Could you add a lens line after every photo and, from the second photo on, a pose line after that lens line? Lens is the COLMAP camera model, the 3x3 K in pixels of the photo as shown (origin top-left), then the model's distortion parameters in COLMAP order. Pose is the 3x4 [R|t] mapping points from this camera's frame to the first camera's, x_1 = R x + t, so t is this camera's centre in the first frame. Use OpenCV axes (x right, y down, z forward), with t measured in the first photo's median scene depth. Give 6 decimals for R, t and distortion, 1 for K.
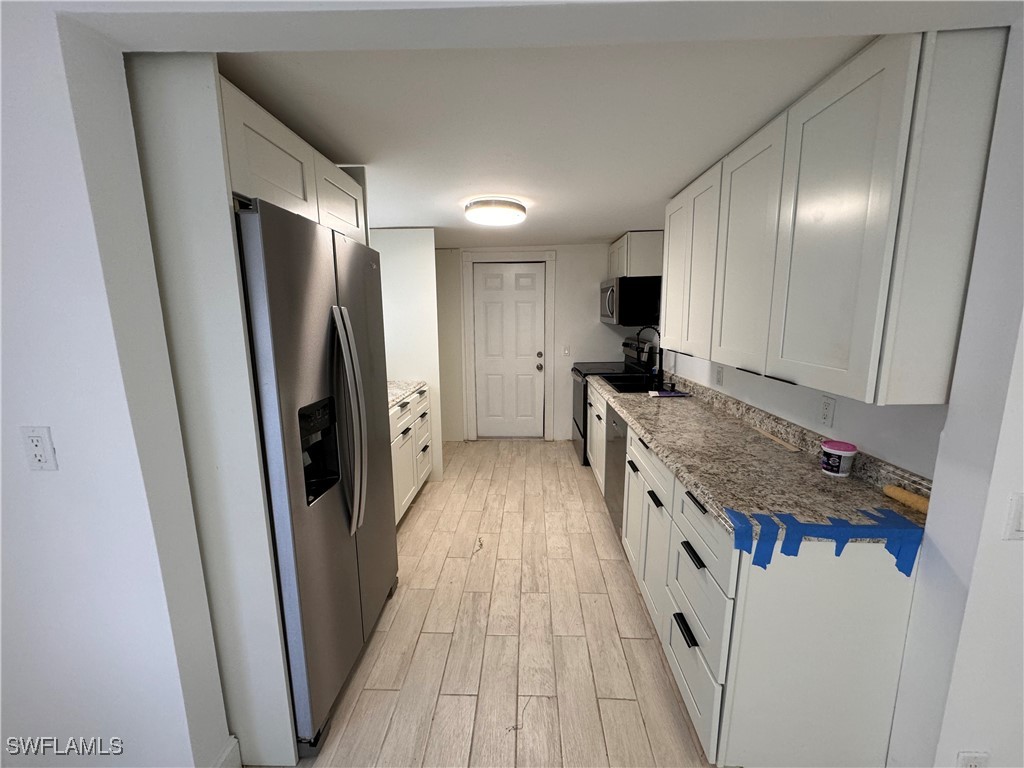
lens RADIAL K [[411.5, 0, 511.8], [0, 411.5, 380.0], [0, 0, 1]] dist [0.001132, 0.000436]
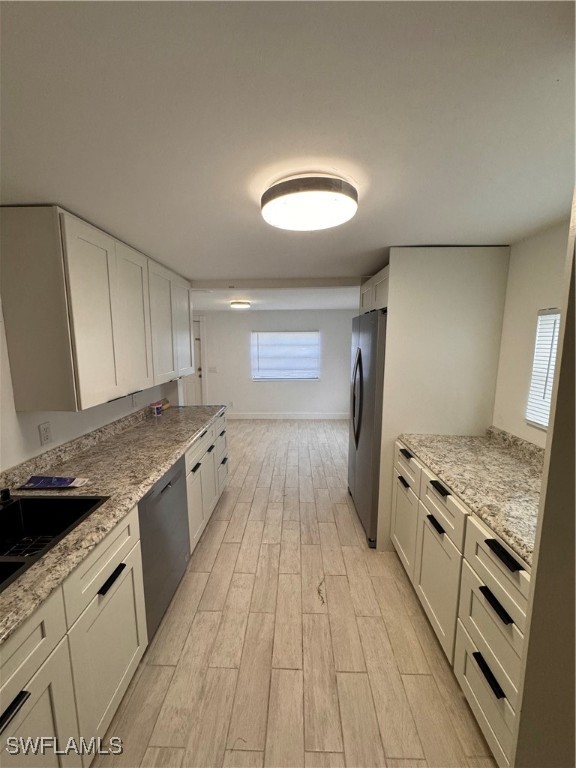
lens RADIAL K [[308.6, 0, 288.0], [0, 308.6, 384.0], [0, 0, 1]] dist [0.001132, 0.000436]
pose [[-0.999751, 0.015246, -0.016286, 0.004954], [0.009640, 0.953609, 0.300895, -0.387847], [0.020118, 0.300663, -0.953518, 2.065912]]
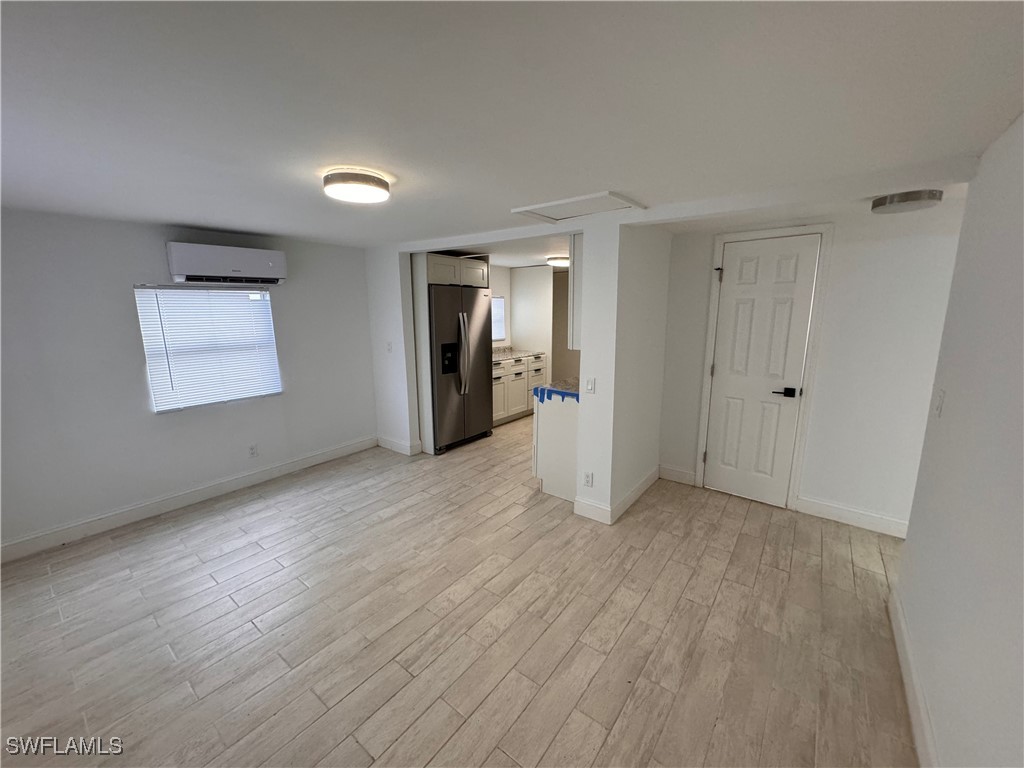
lens RADIAL K [[411.1, 0, 512.0], [0, 411.1, 384.0], [0, 0, 1]] dist [-0.001254, 0.000416]
pose [[0.818458, 0.115774, -0.562781, 1.192136], [-0.103052, 0.993185, 0.054446, 0.098757], [0.565249, 0.013434, 0.824811, -0.913201]]
